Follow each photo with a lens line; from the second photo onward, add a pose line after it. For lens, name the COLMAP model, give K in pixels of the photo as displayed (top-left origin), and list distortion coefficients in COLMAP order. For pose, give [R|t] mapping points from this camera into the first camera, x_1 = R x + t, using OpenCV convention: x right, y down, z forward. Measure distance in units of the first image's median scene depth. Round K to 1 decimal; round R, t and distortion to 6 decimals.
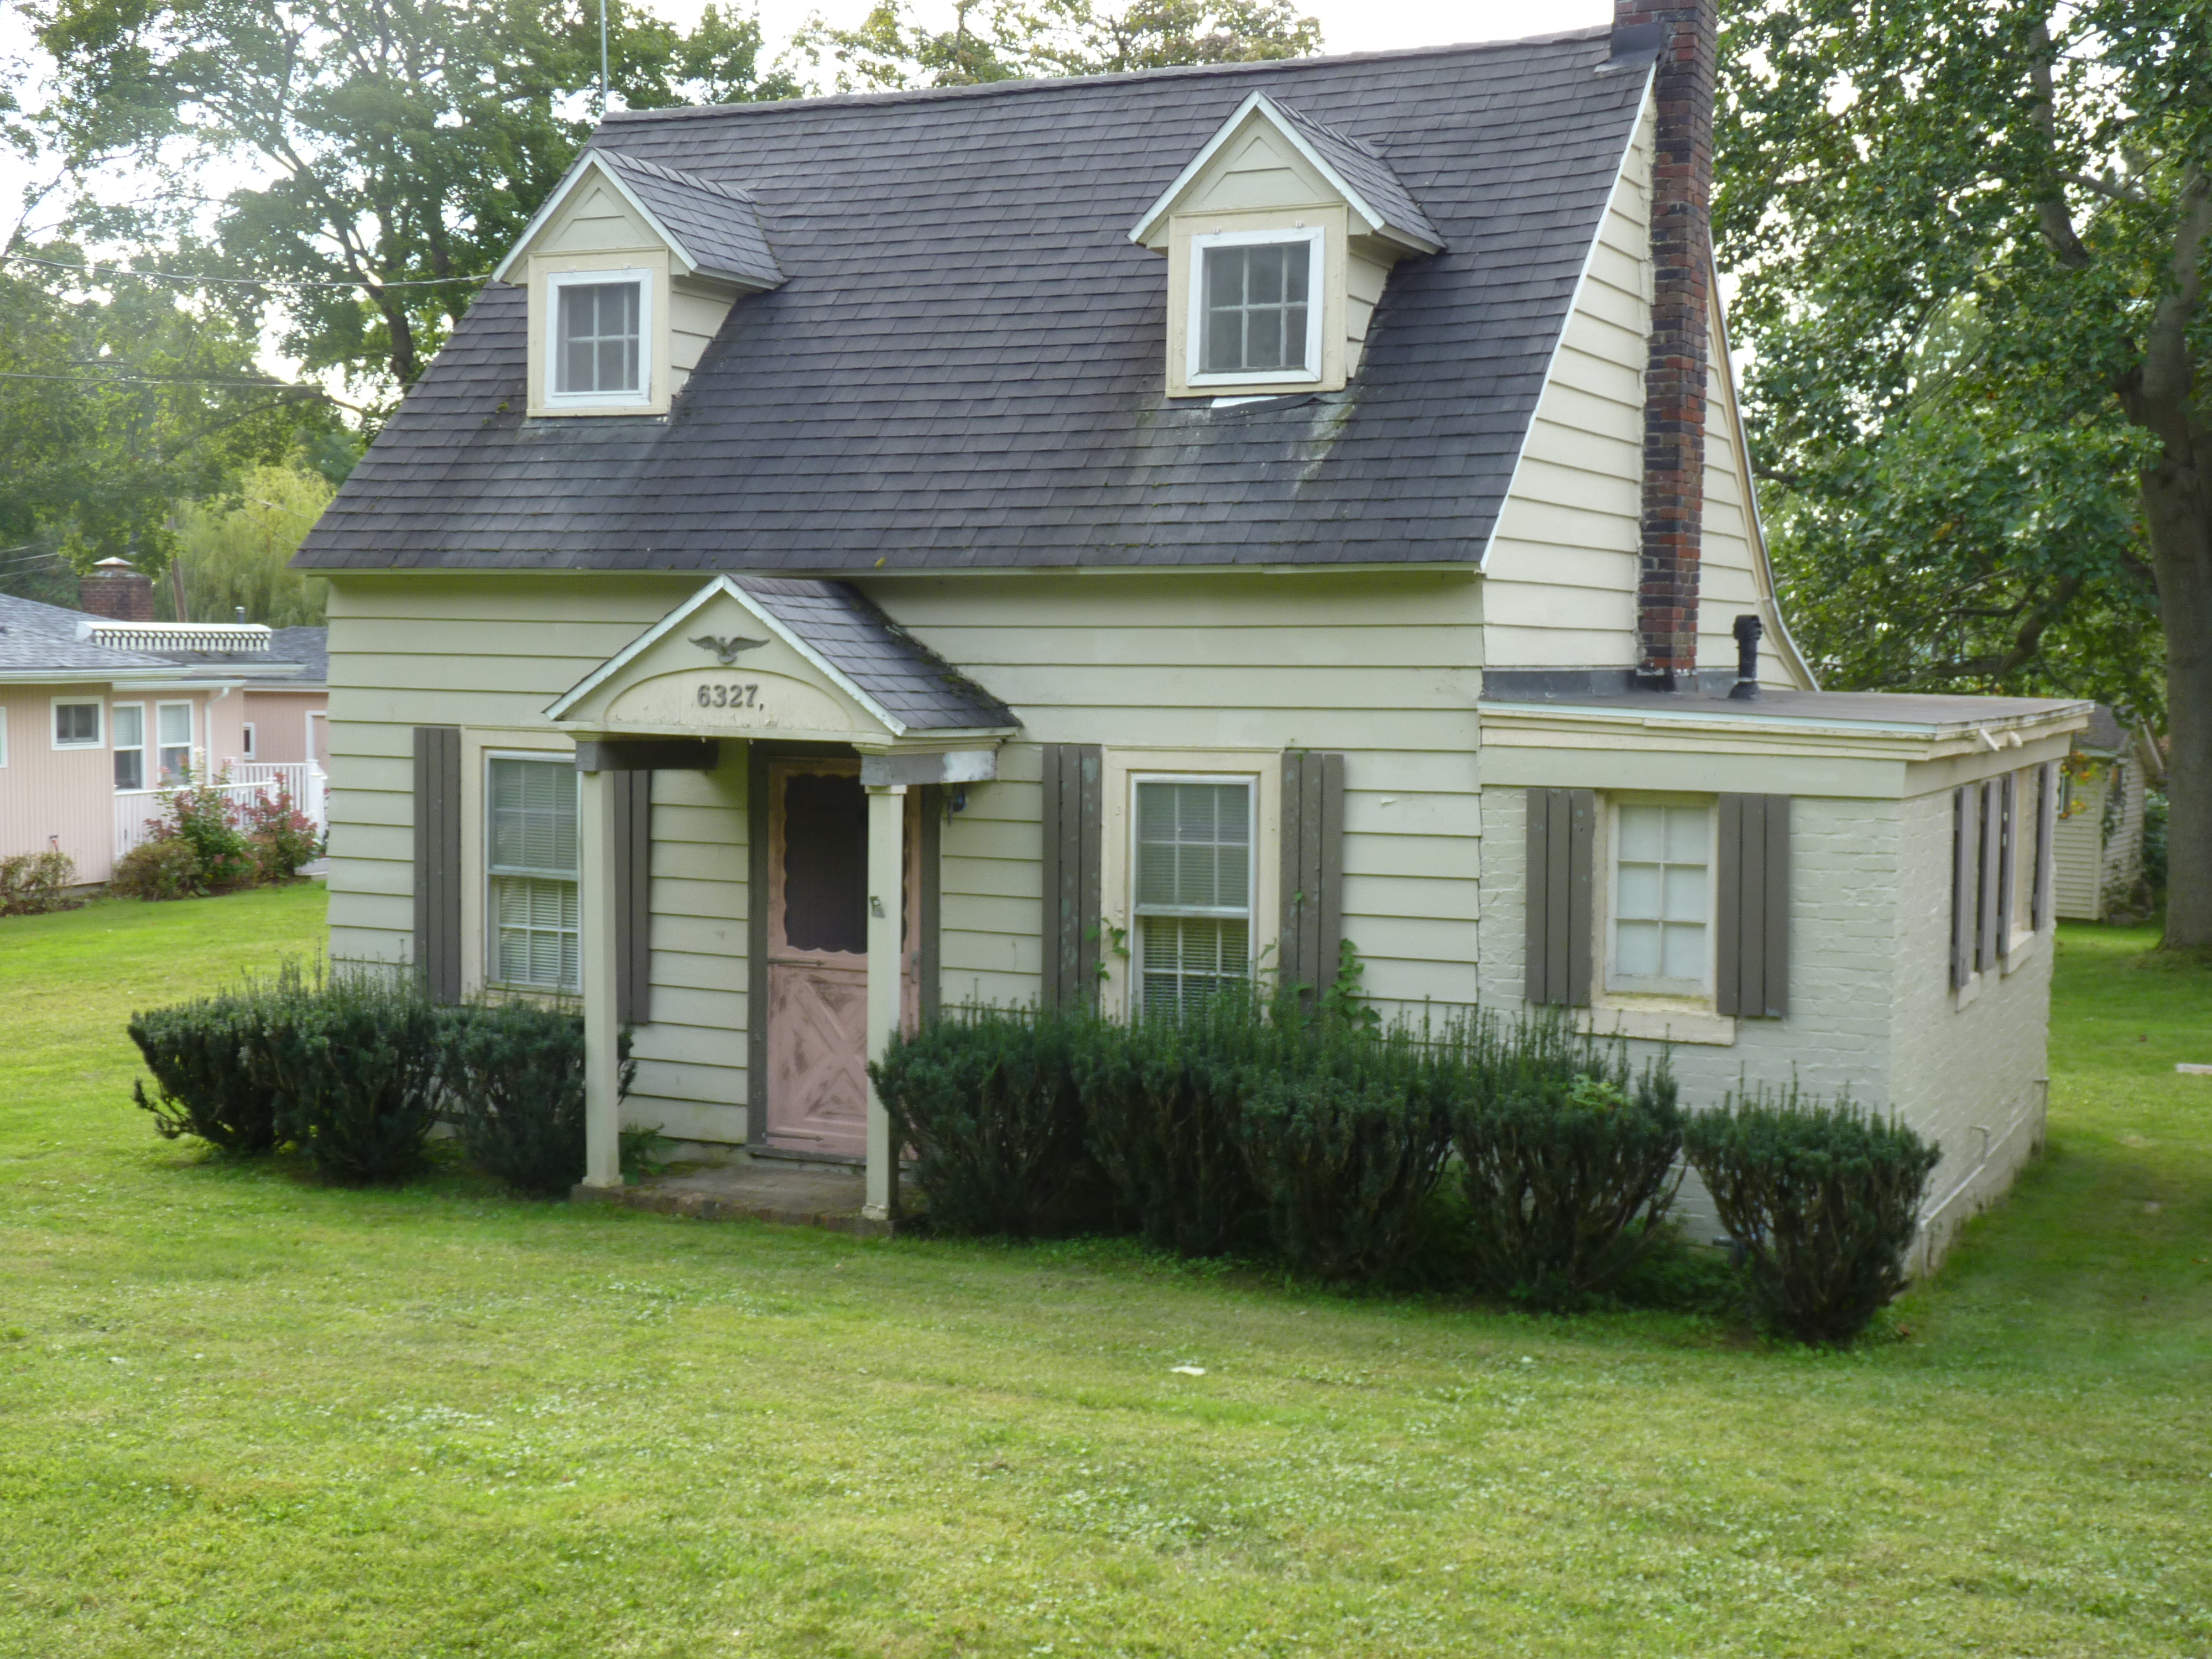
lens RADIAL K [[2715.9, 0, 1095.5], [0, 2715.9, 821.2], [0, 0, 1]] dist [0.020517, 0.000000]
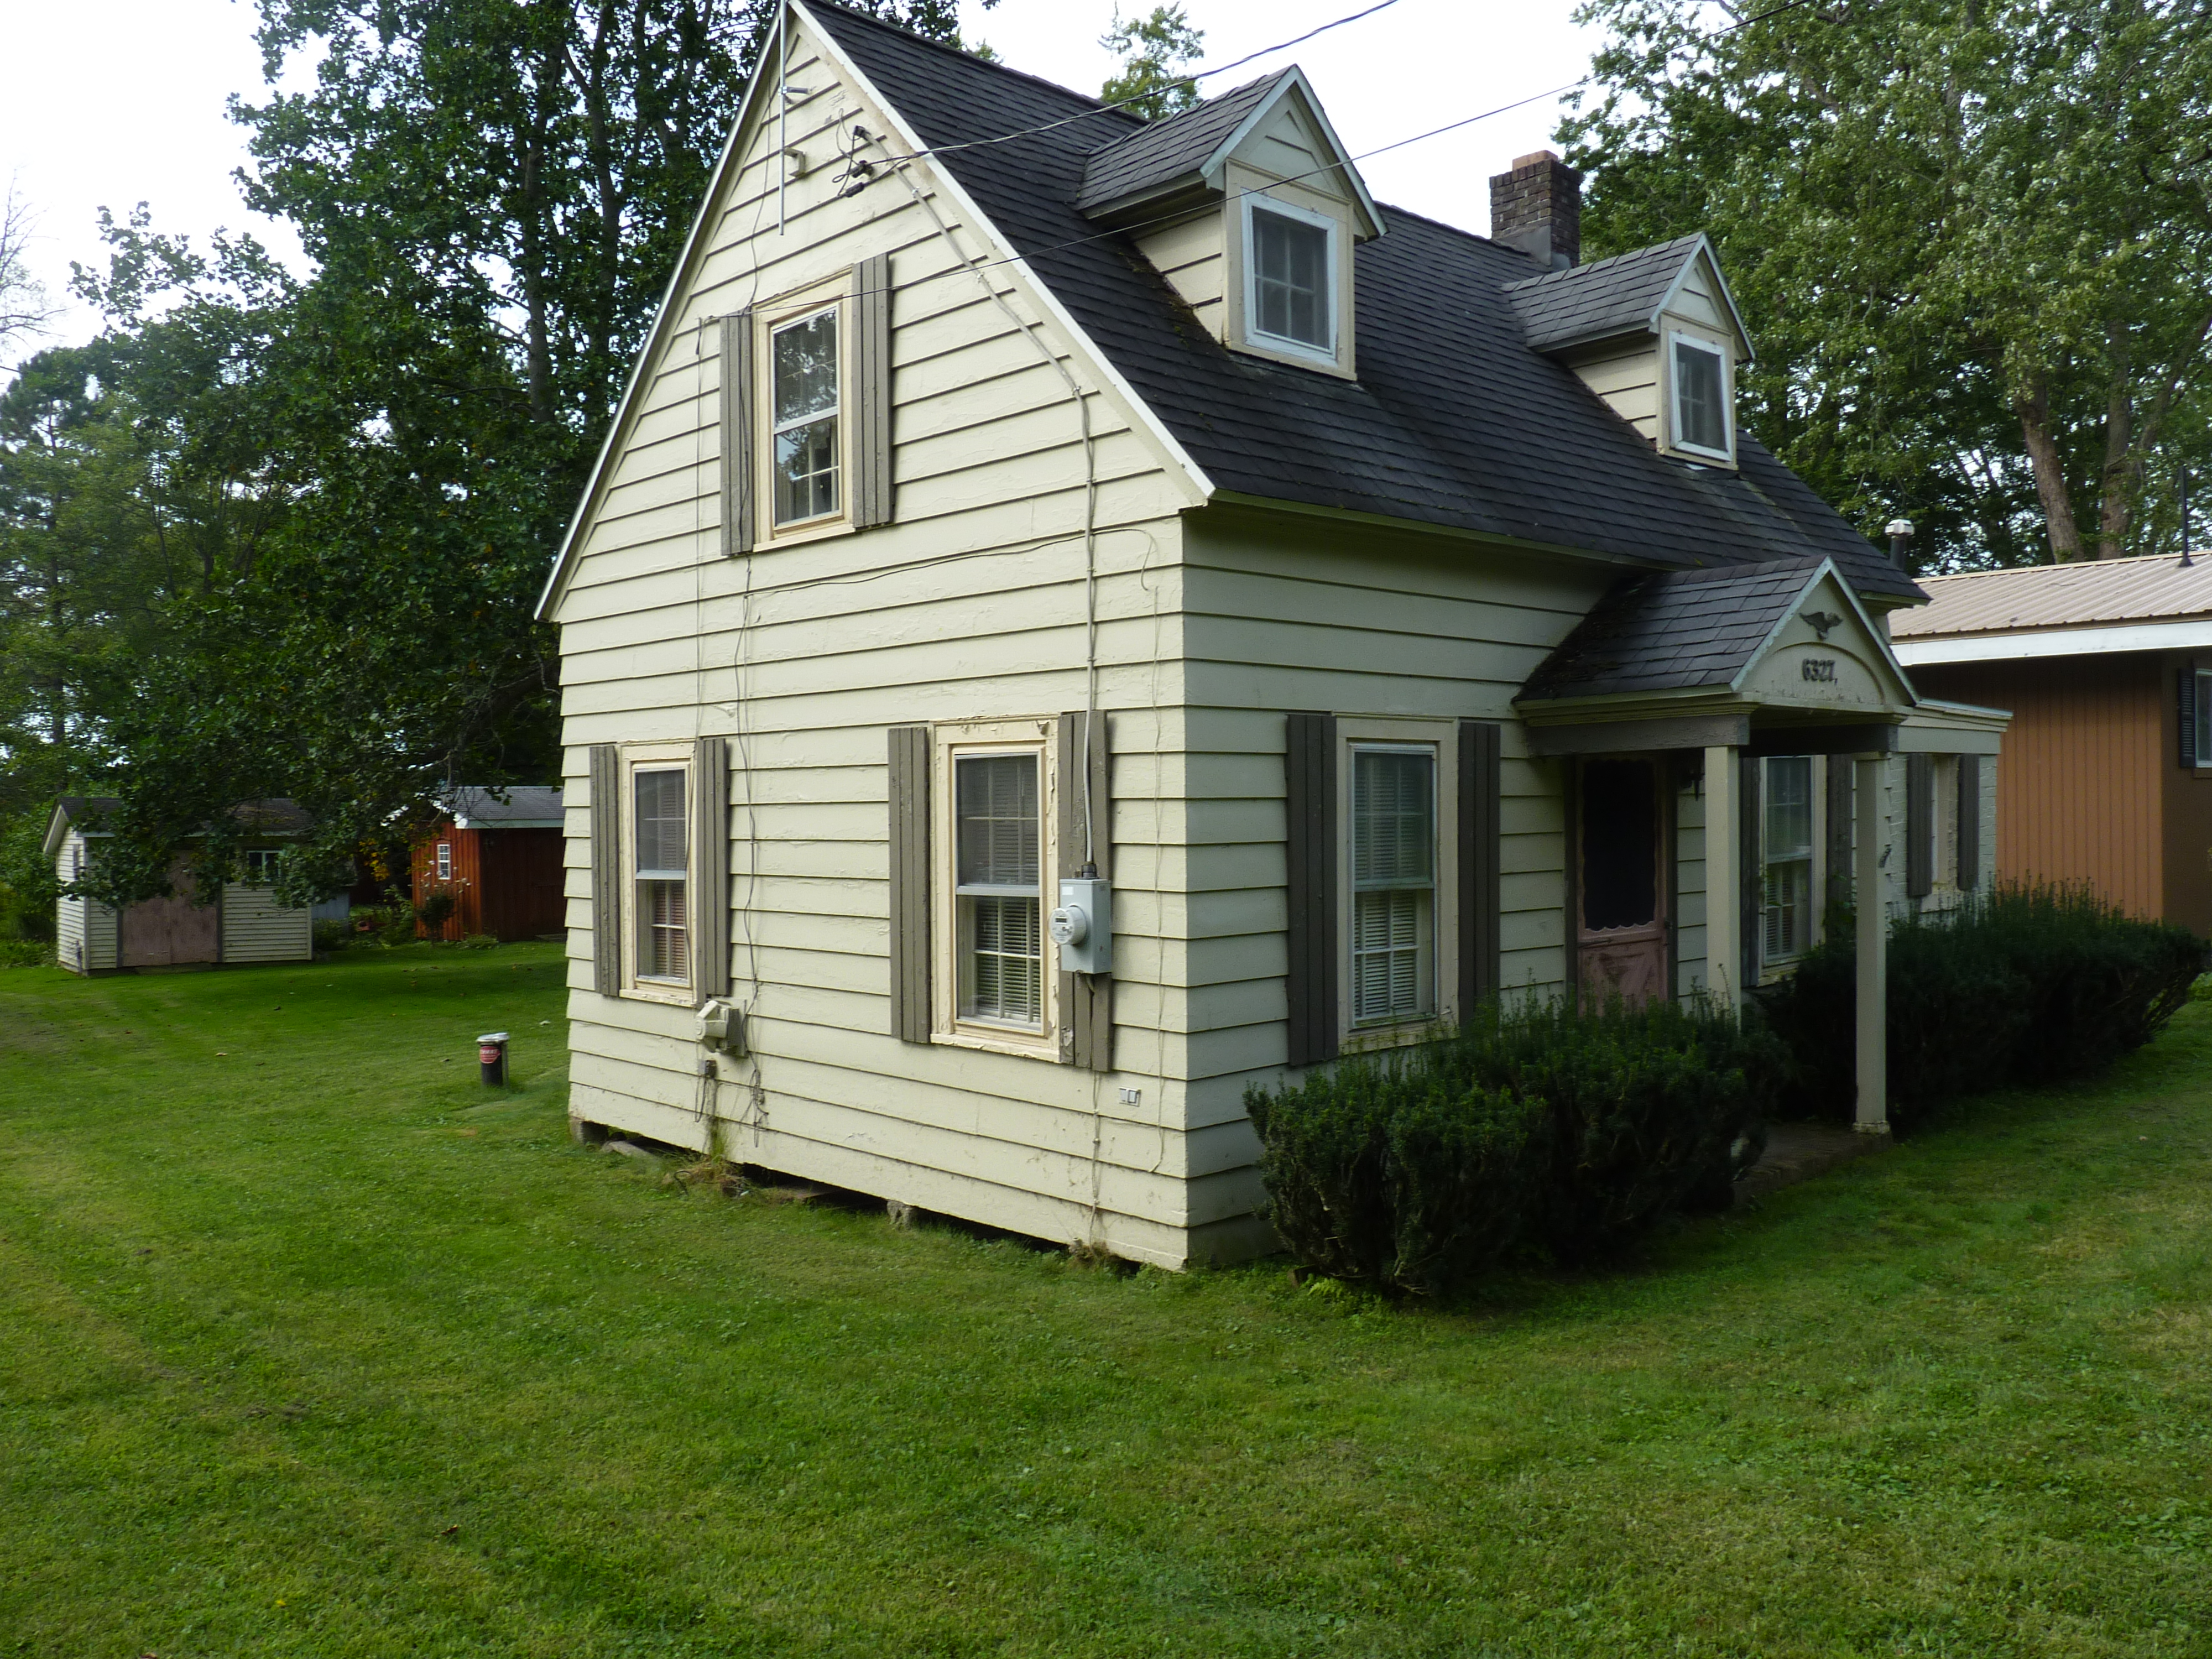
lens RADIAL K [[1776.6, 0, 1107.7], [0, 1776.6, 831.2], [0, 0, 1]] dist [-0.014558, 0.003680]
pose [[0.359298, -0.034471, 0.932586, -0.850274], [0.075984, 0.997080, 0.007581, -0.010013], [-0.930125, 0.068137, 0.360868, 0.981845]]
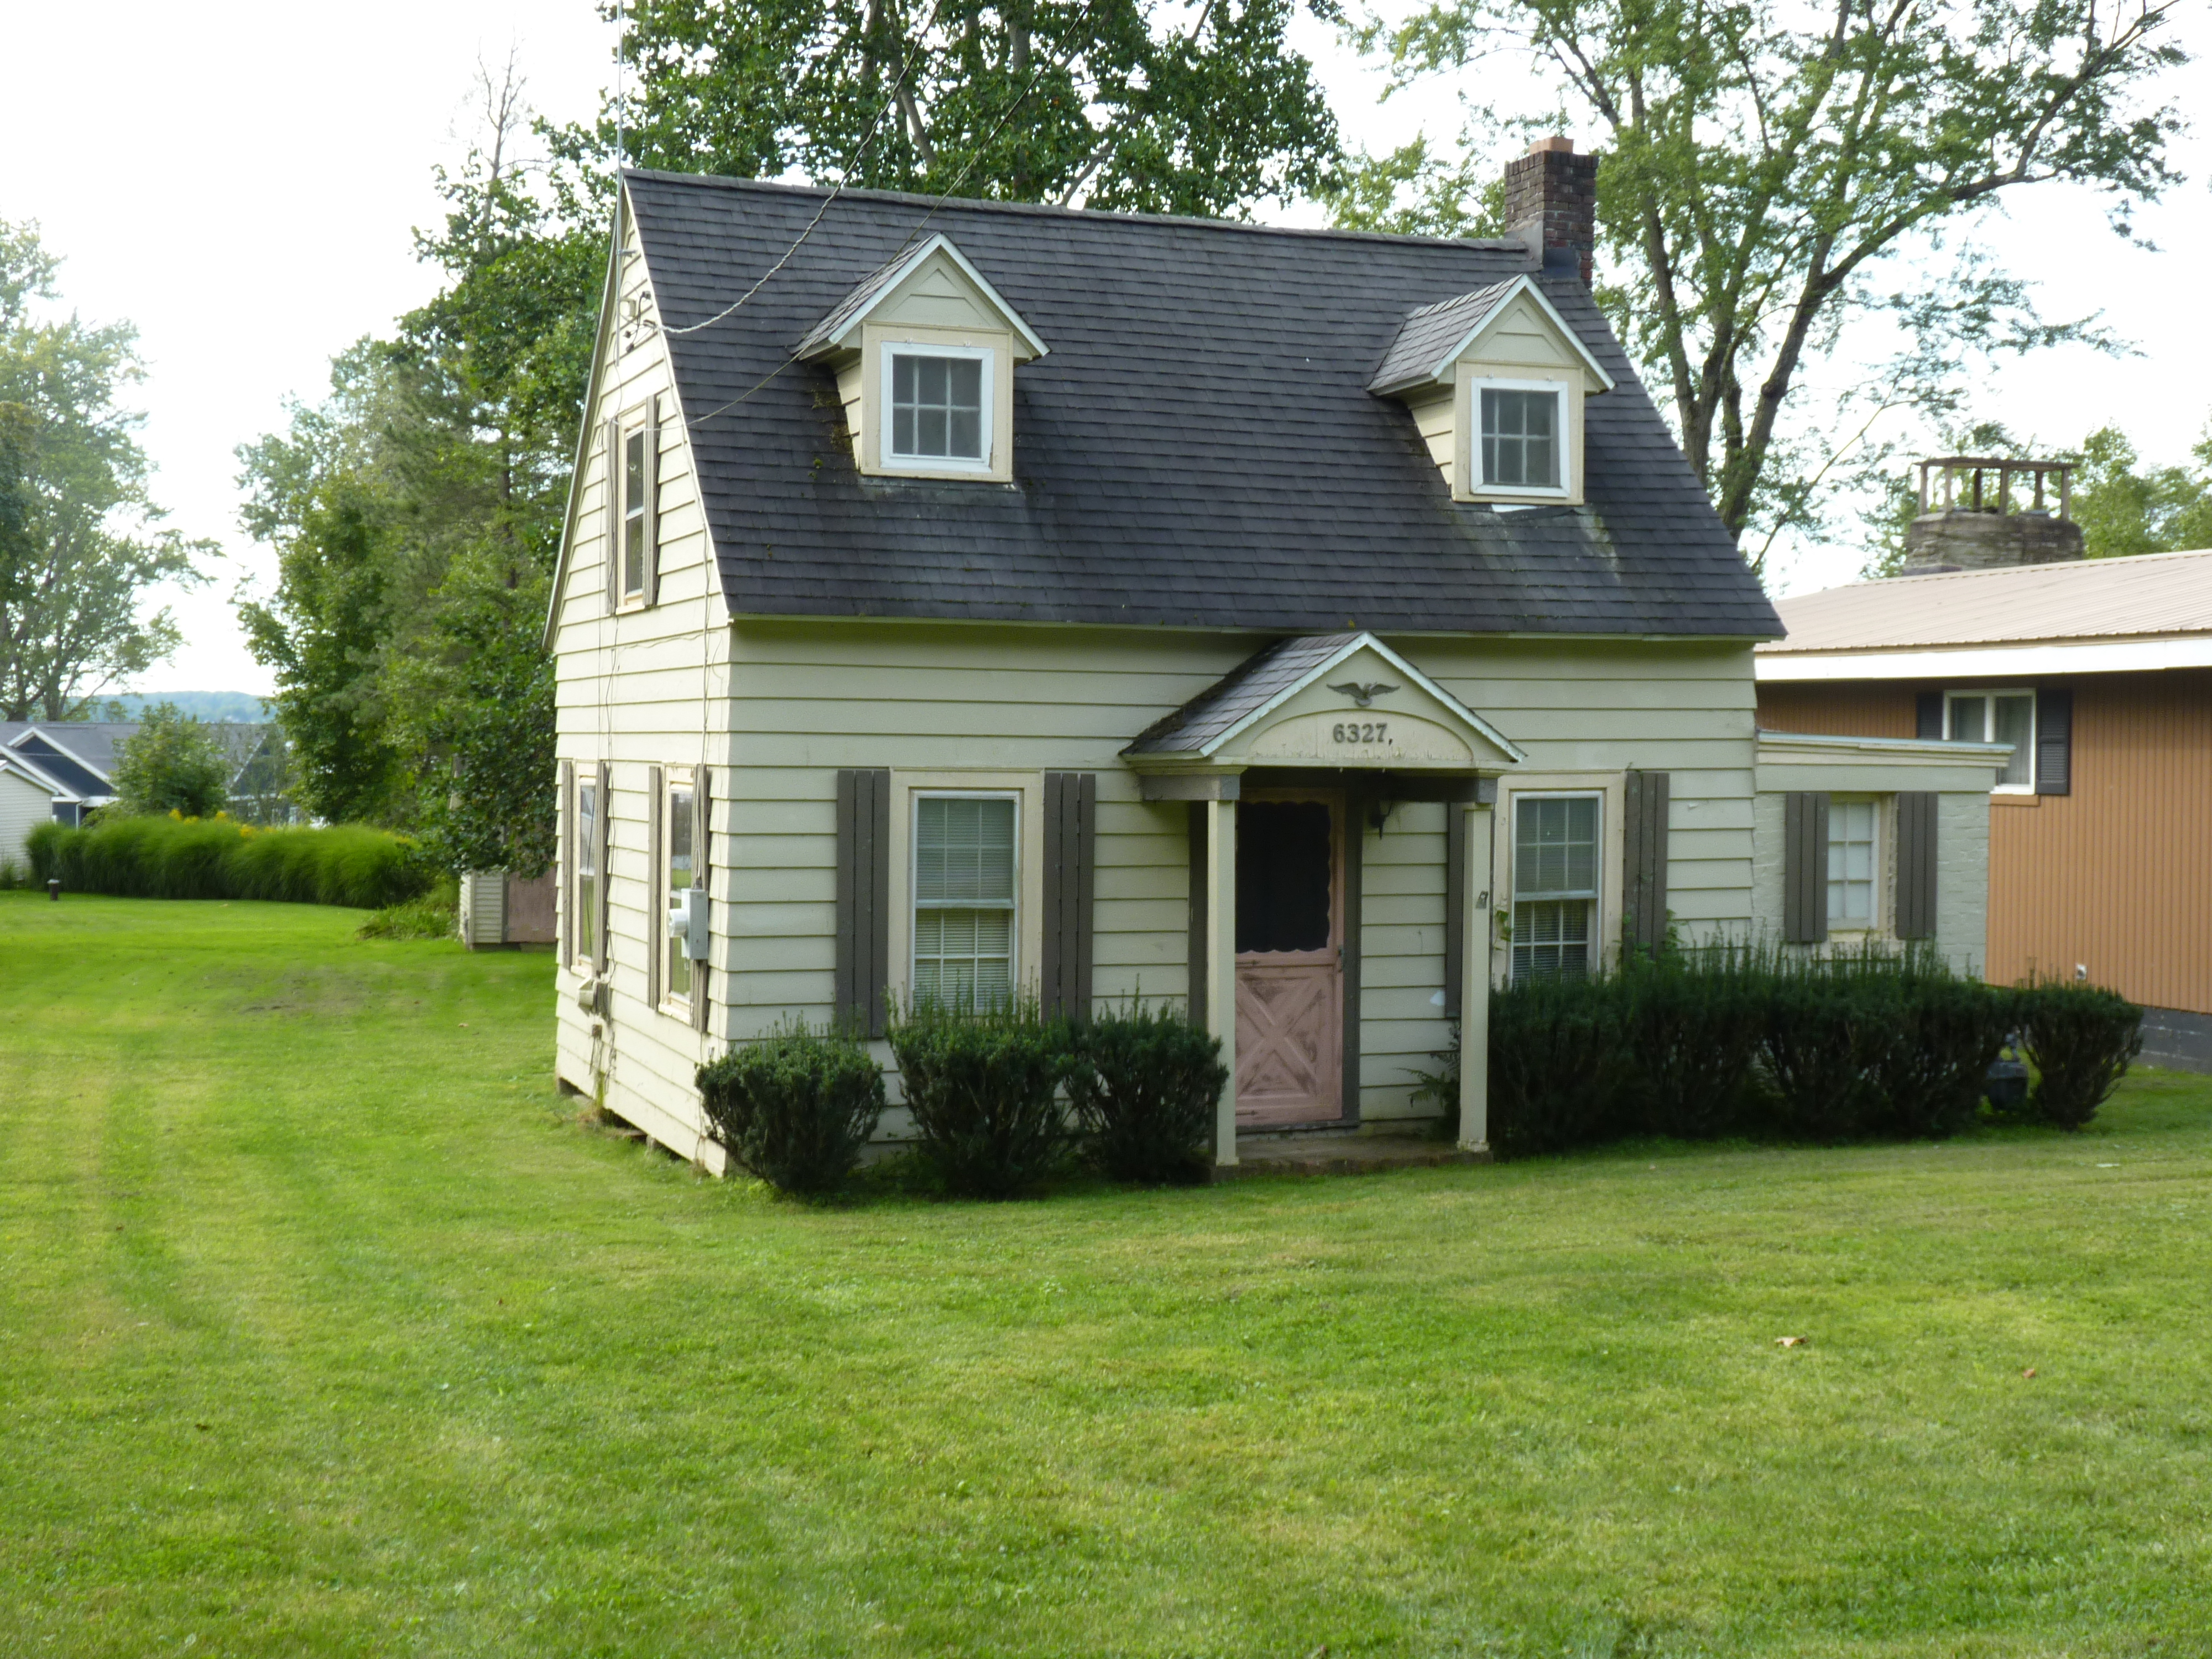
lens RADIAL K [[2715.9, 0, 1081.1], [0, 2715.9, 820.6], [0, 0, 1]] dist [0.020517, 0.000000]
pose [[0.690279, -0.027470, 0.723022, -1.056207], [0.046934, 0.998874, -0.006859, -0.004818], [-0.722019, 0.038669, 0.690791, 0.253720]]
